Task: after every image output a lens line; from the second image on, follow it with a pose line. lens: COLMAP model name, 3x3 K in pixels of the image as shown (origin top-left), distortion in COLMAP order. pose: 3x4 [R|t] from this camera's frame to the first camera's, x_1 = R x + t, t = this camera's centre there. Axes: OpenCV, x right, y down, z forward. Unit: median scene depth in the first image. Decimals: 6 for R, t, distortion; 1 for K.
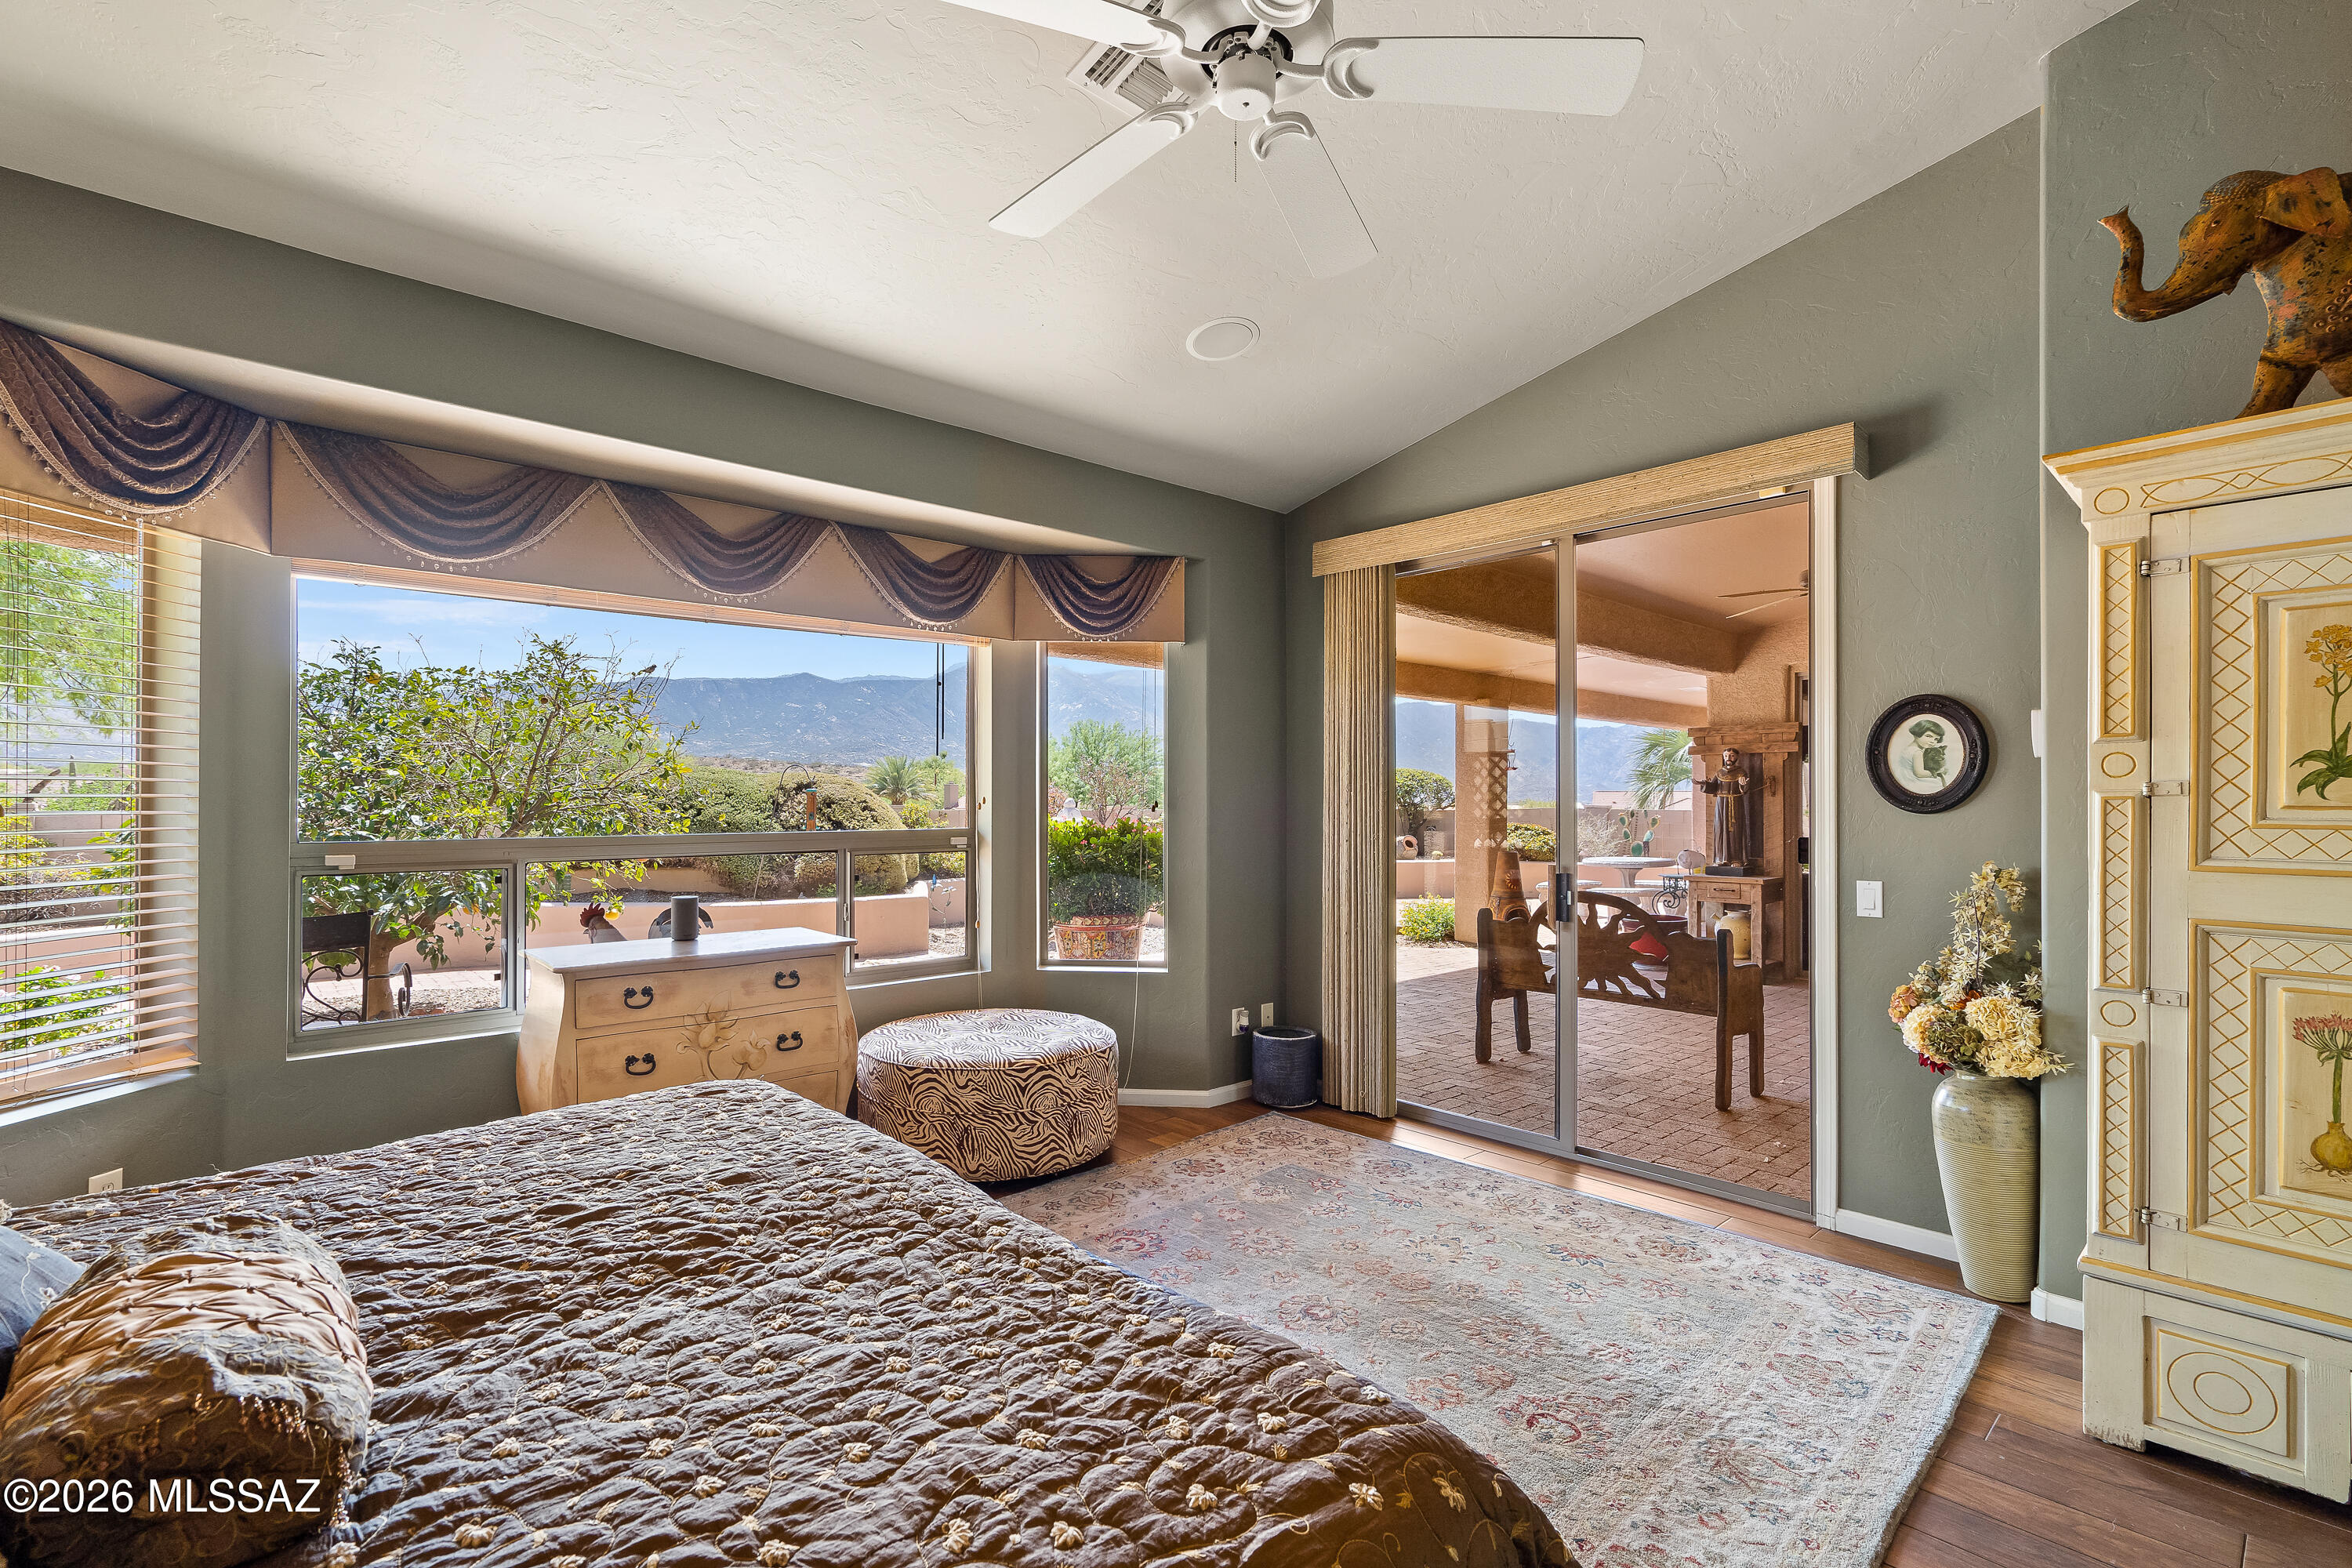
lens RADIAL K [[1078.8, 0, 1165.5], [0, 1078.8, 804.3], [0, 0, 1]] dist [-0.009365, 0.007483]
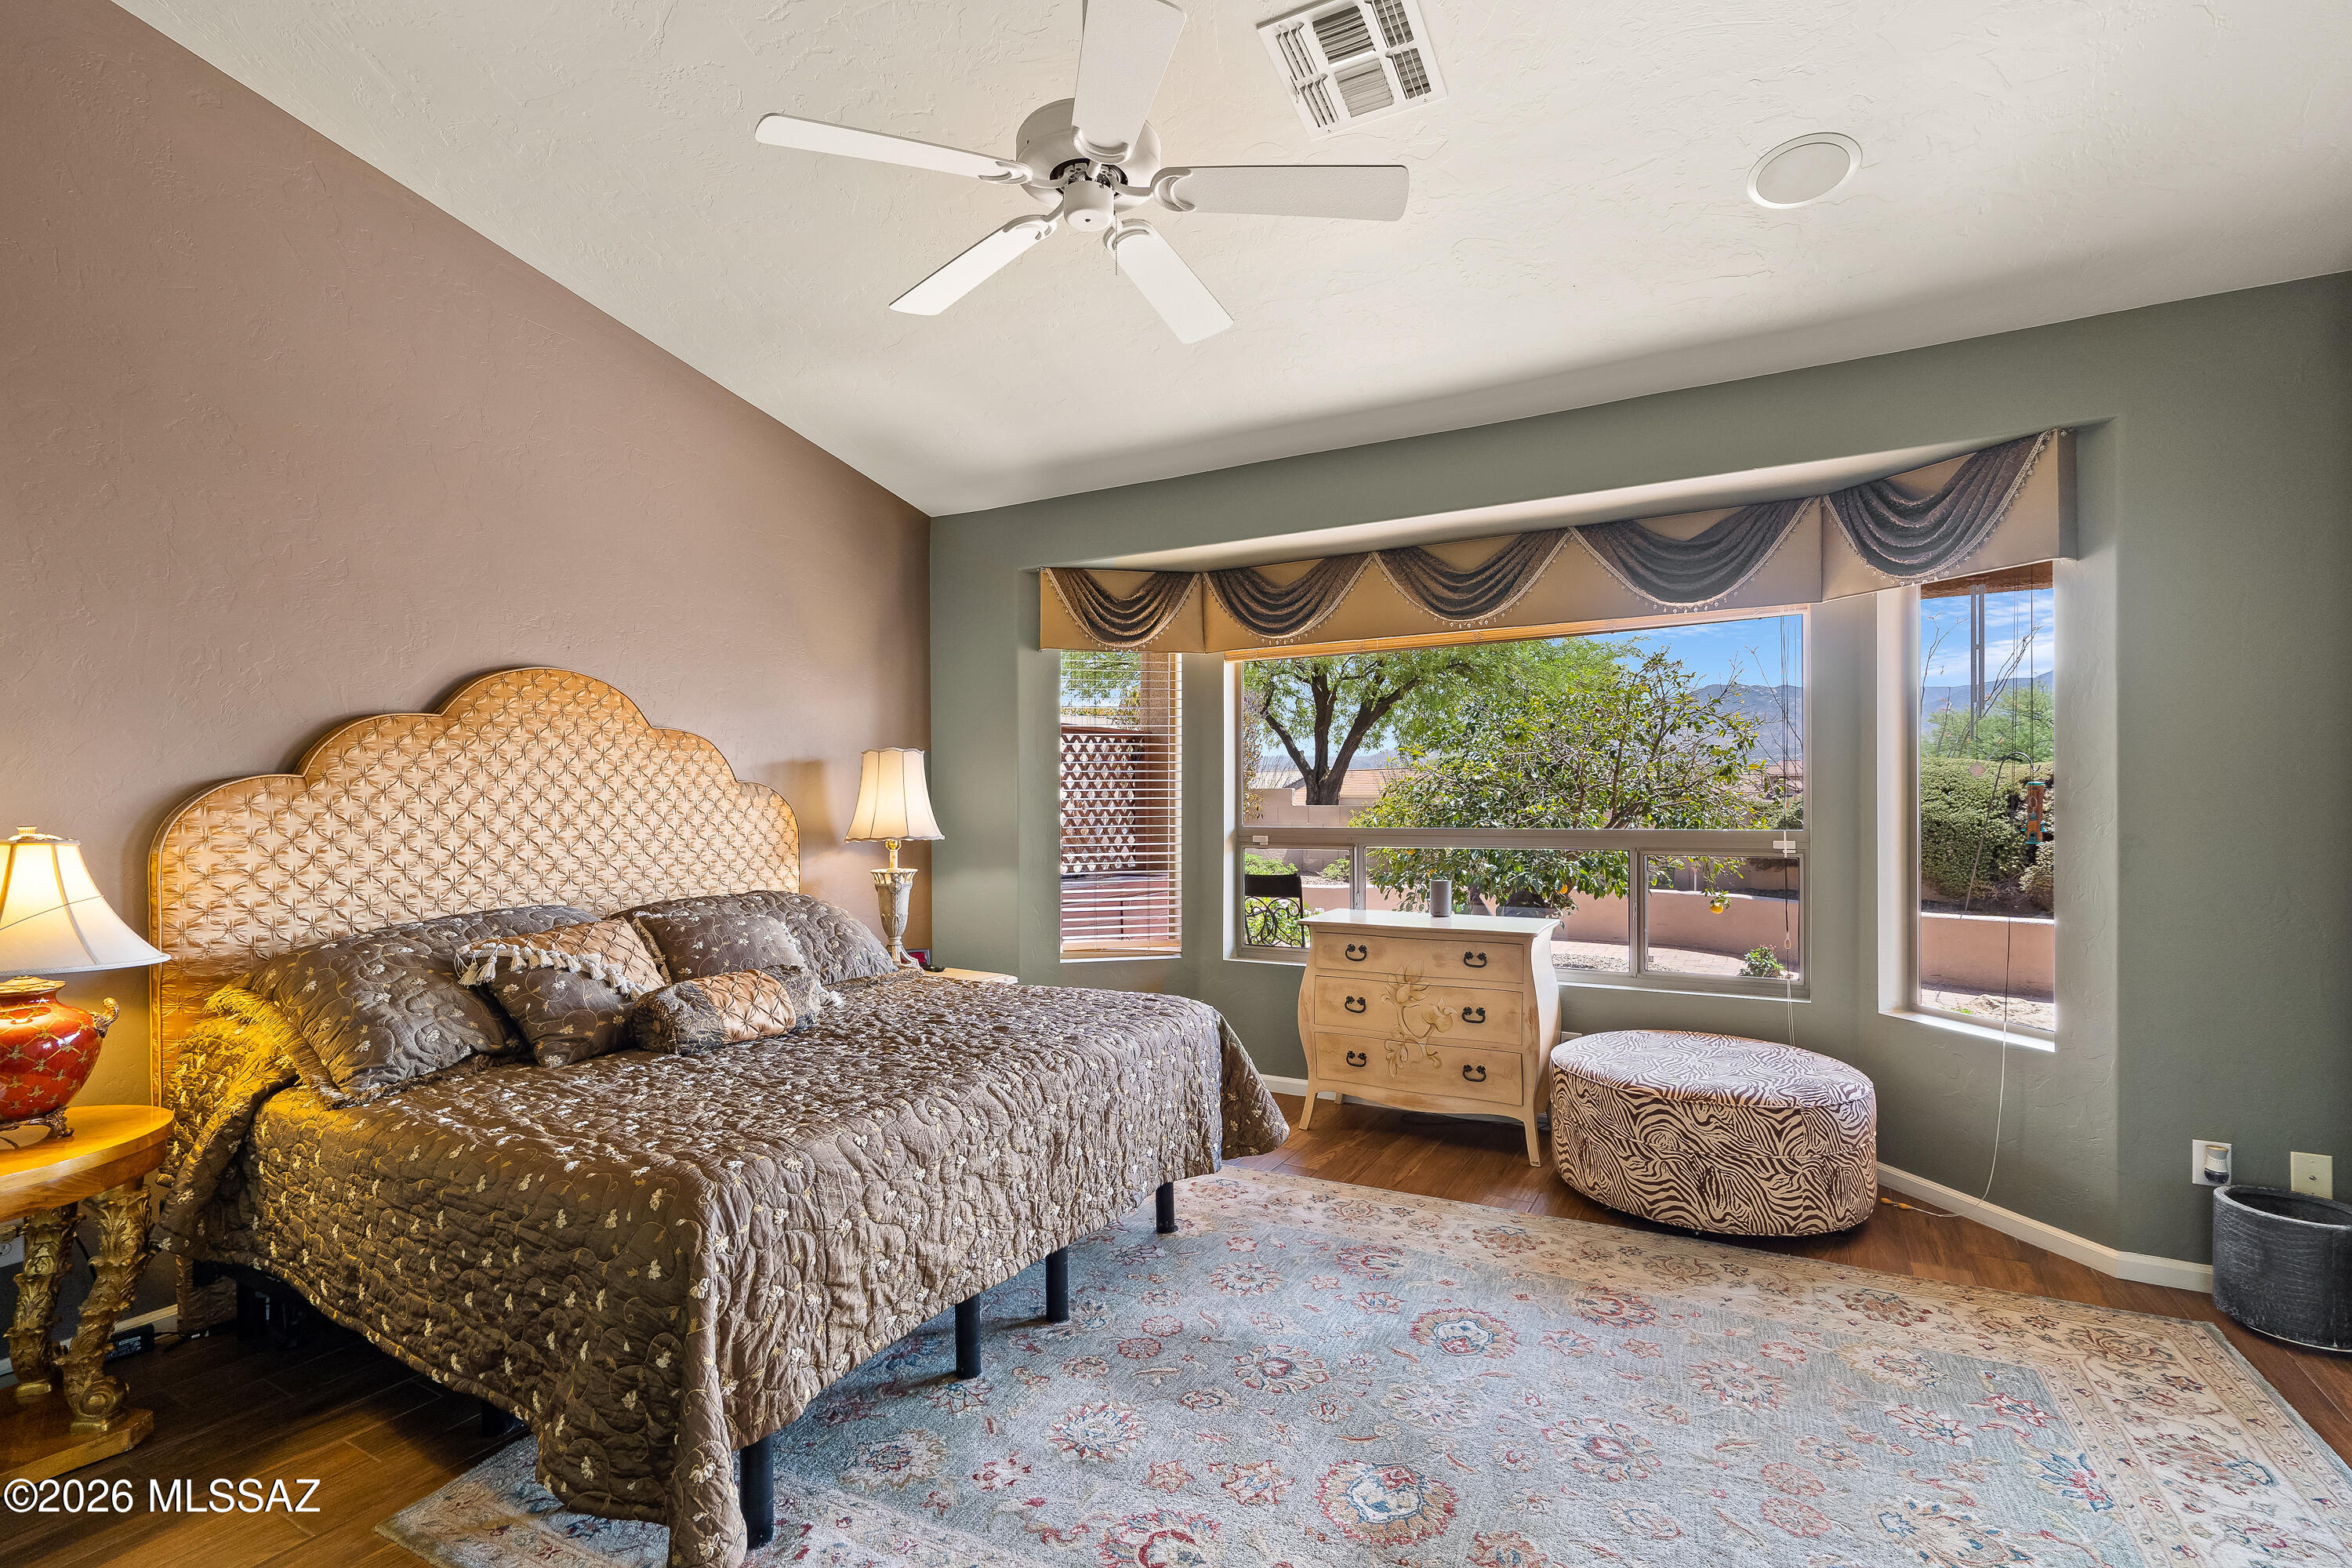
lens RADIAL K [[1078.8, 0, 1165.5], [0, 1078.8, 804.3], [0, 0, 1]] dist [-0.009365, 0.007483]
pose [[0.310308, 0.000121, -0.950636, 0.602161], [0.001587, 0.999999, 0.000645, 0.000622], [0.950635, -0.001709, 0.310307, 0.344276]]
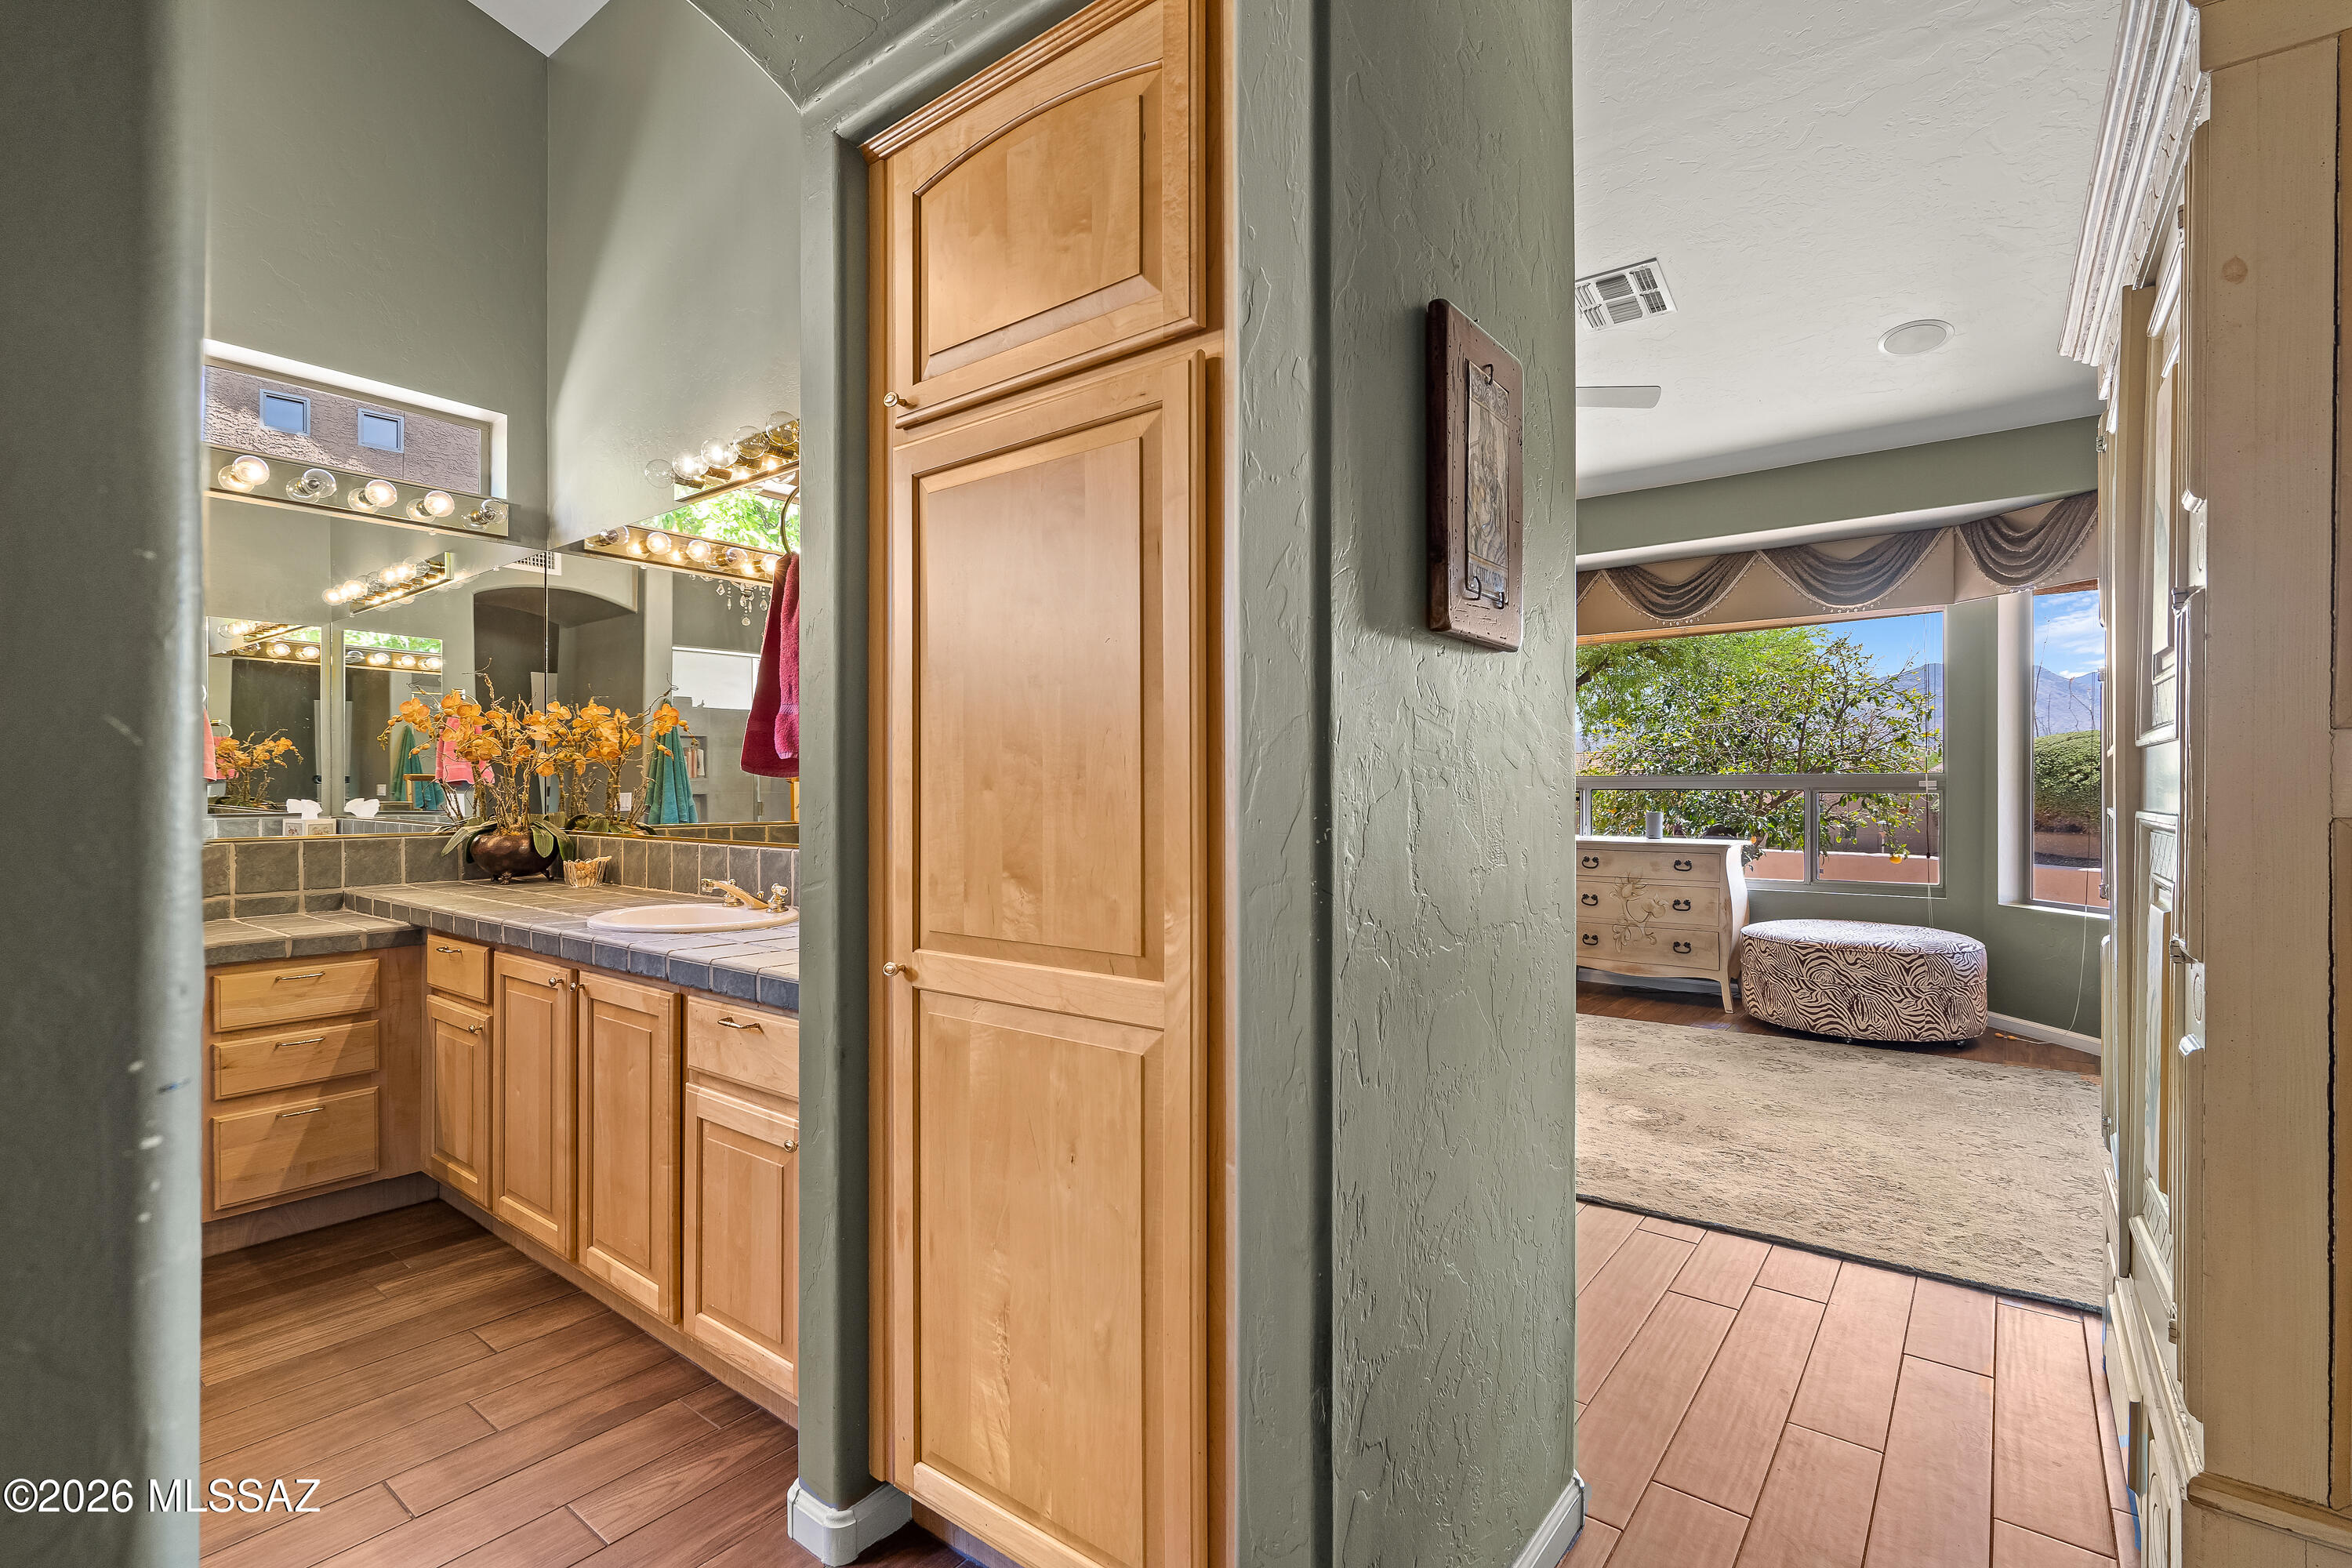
lens RADIAL K [[1069.9, 0, 1176.0], [0, 1069.9, 784.0], [0, 0, 1]] dist [0.003572, 0.000160]
pose [[0.172303, -0.003842, -0.985037, 1.023169], [-0.003935, 0.999982, -0.004589, 0.054901], [0.985036, 0.004667, 0.172284, 0.018270]]
